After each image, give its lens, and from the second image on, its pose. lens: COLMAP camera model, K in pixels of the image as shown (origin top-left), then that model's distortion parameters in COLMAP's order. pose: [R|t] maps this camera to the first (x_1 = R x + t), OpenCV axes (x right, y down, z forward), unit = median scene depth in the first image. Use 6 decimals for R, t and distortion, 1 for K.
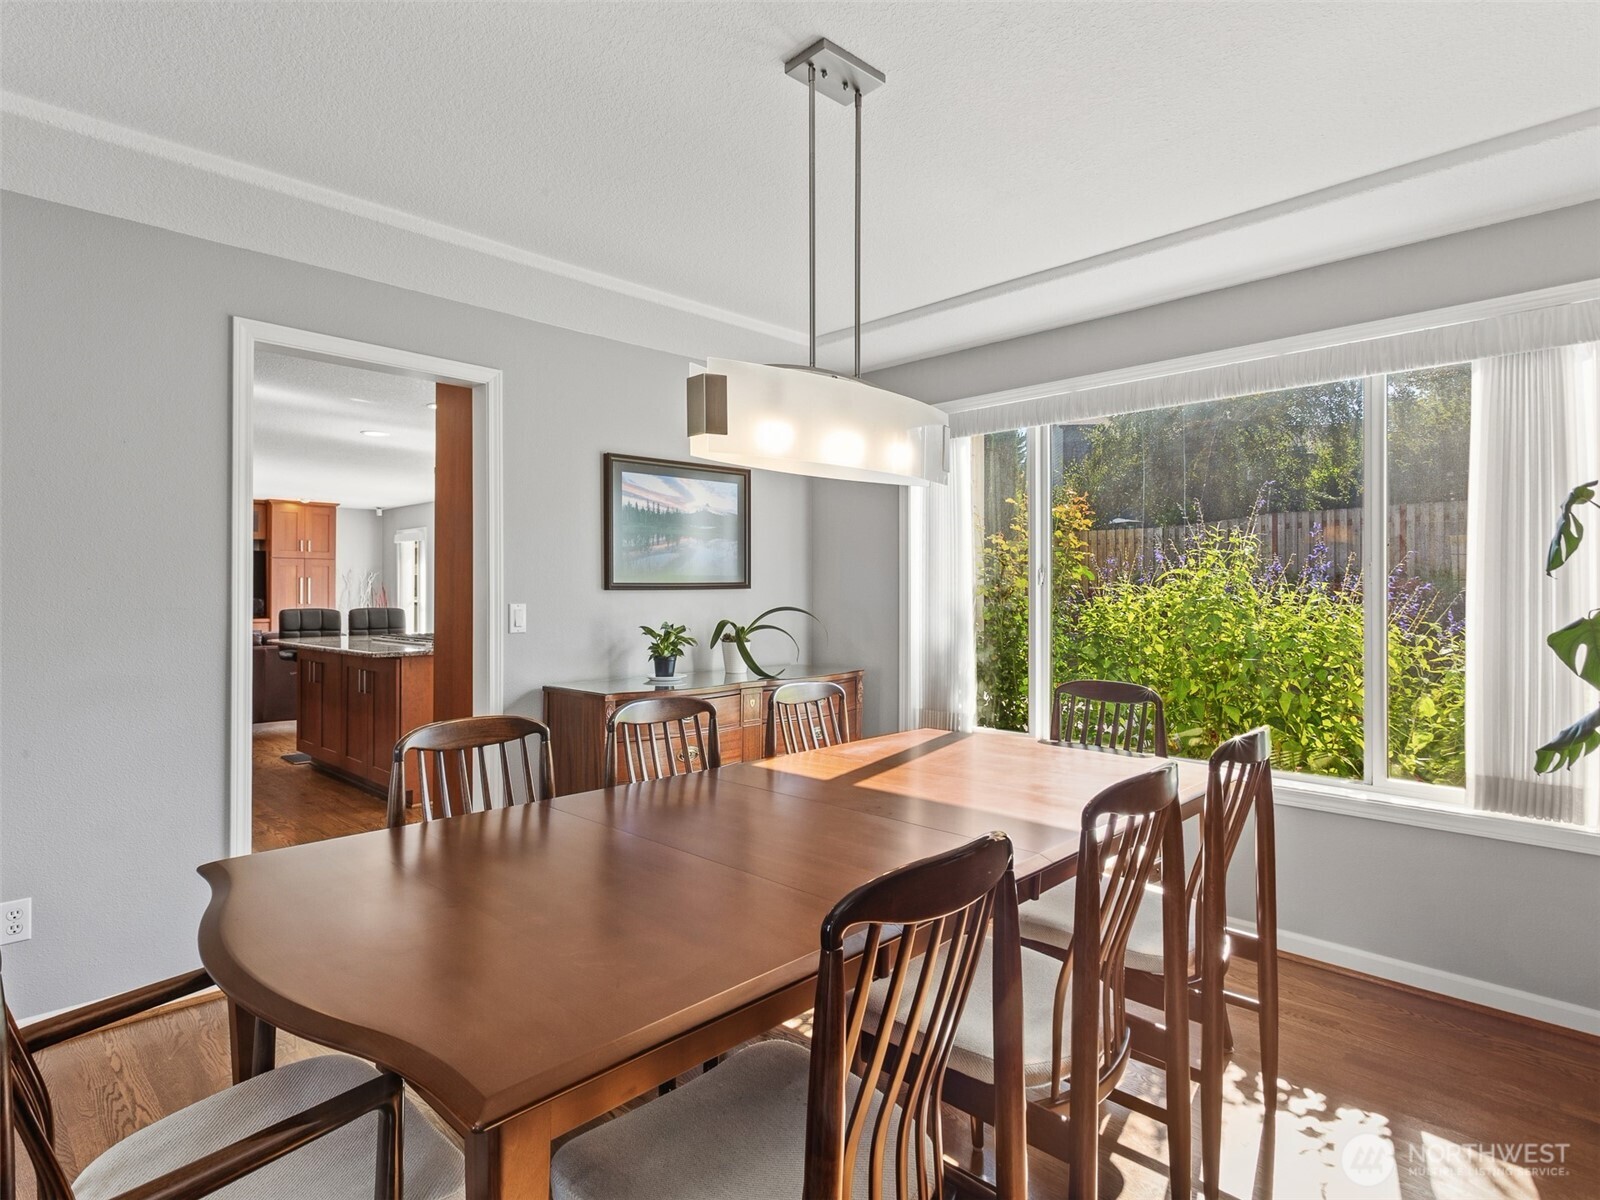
lens RADIAL K [[865.7, 0, 794.3], [0, 865.7, 596.6], [0, 0, 1]] dist [0.000793, 0.009300]
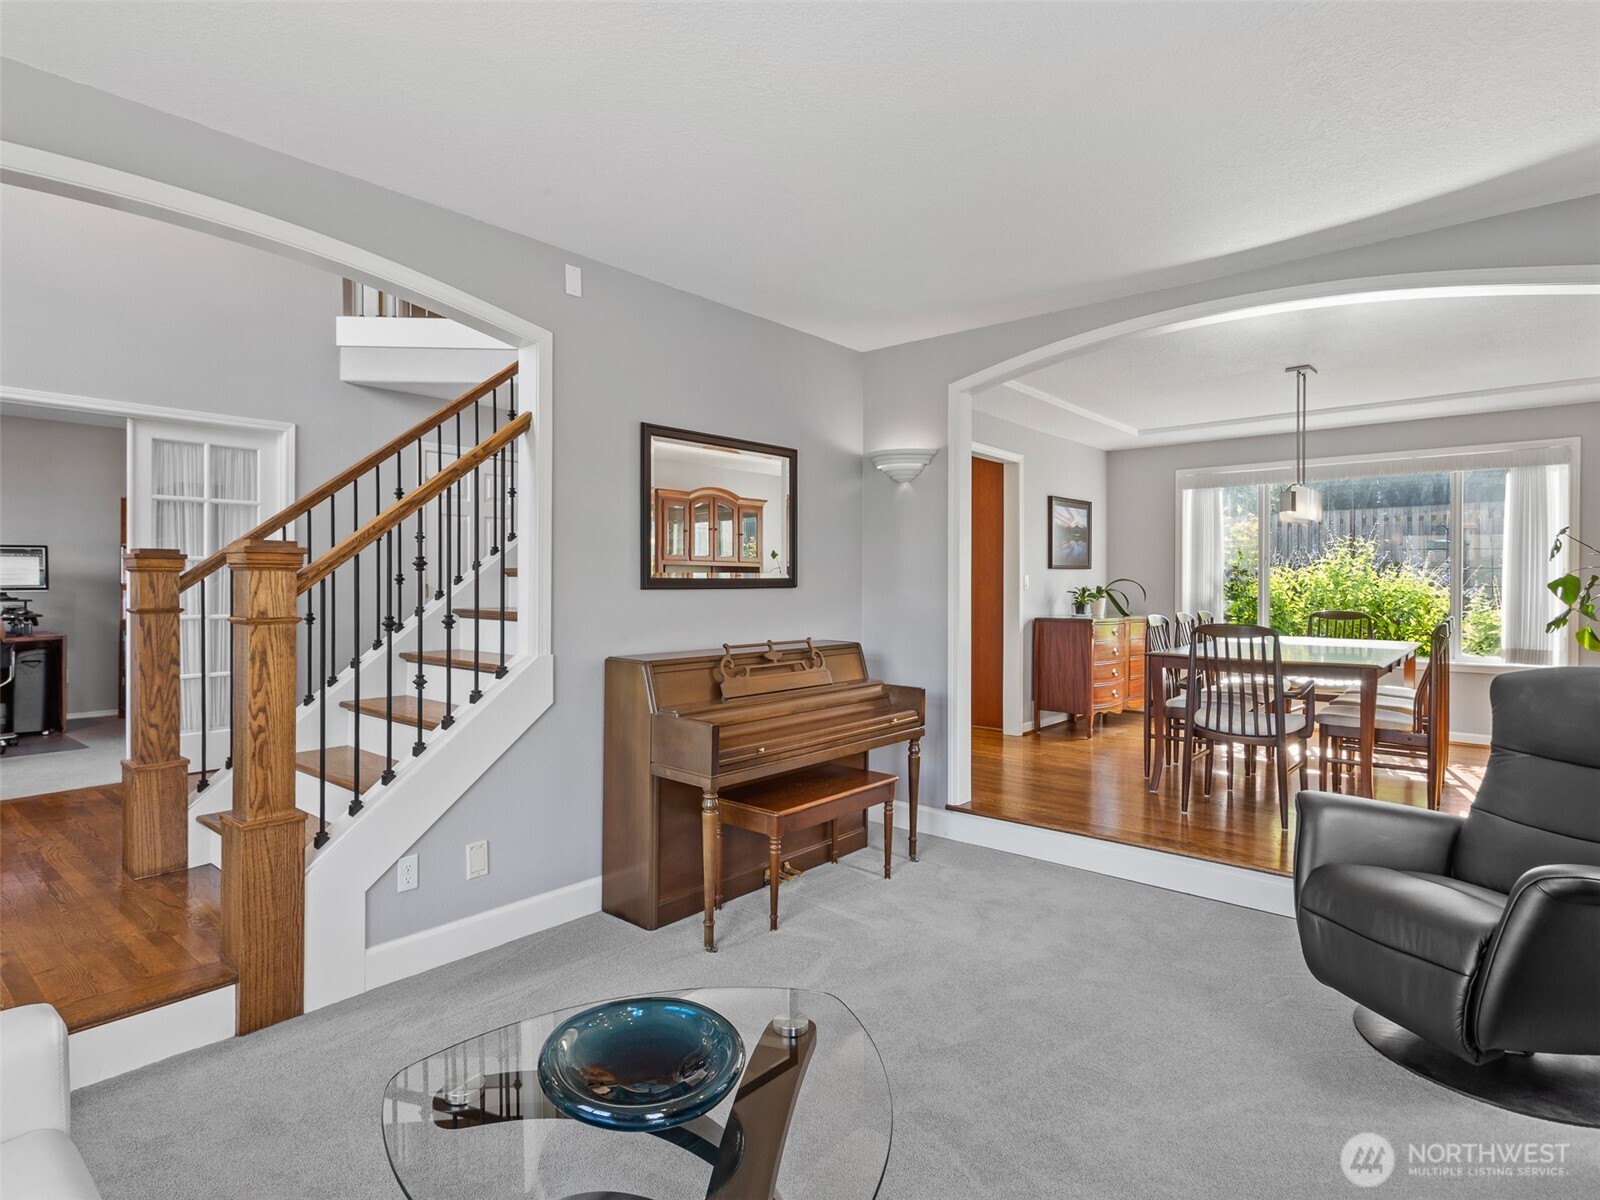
lens RADIAL K [[865.7, 0, 794.3], [0, 865.7, 596.6], [0, 0, 1]] dist [0.000793, 0.009300]
pose [[0.997227, -0.000988, 0.074411, -0.884218], [0.000104, 0.999929, 0.011882, 0.028603], [-0.074418, -0.011841, 0.997157, -0.804217]]
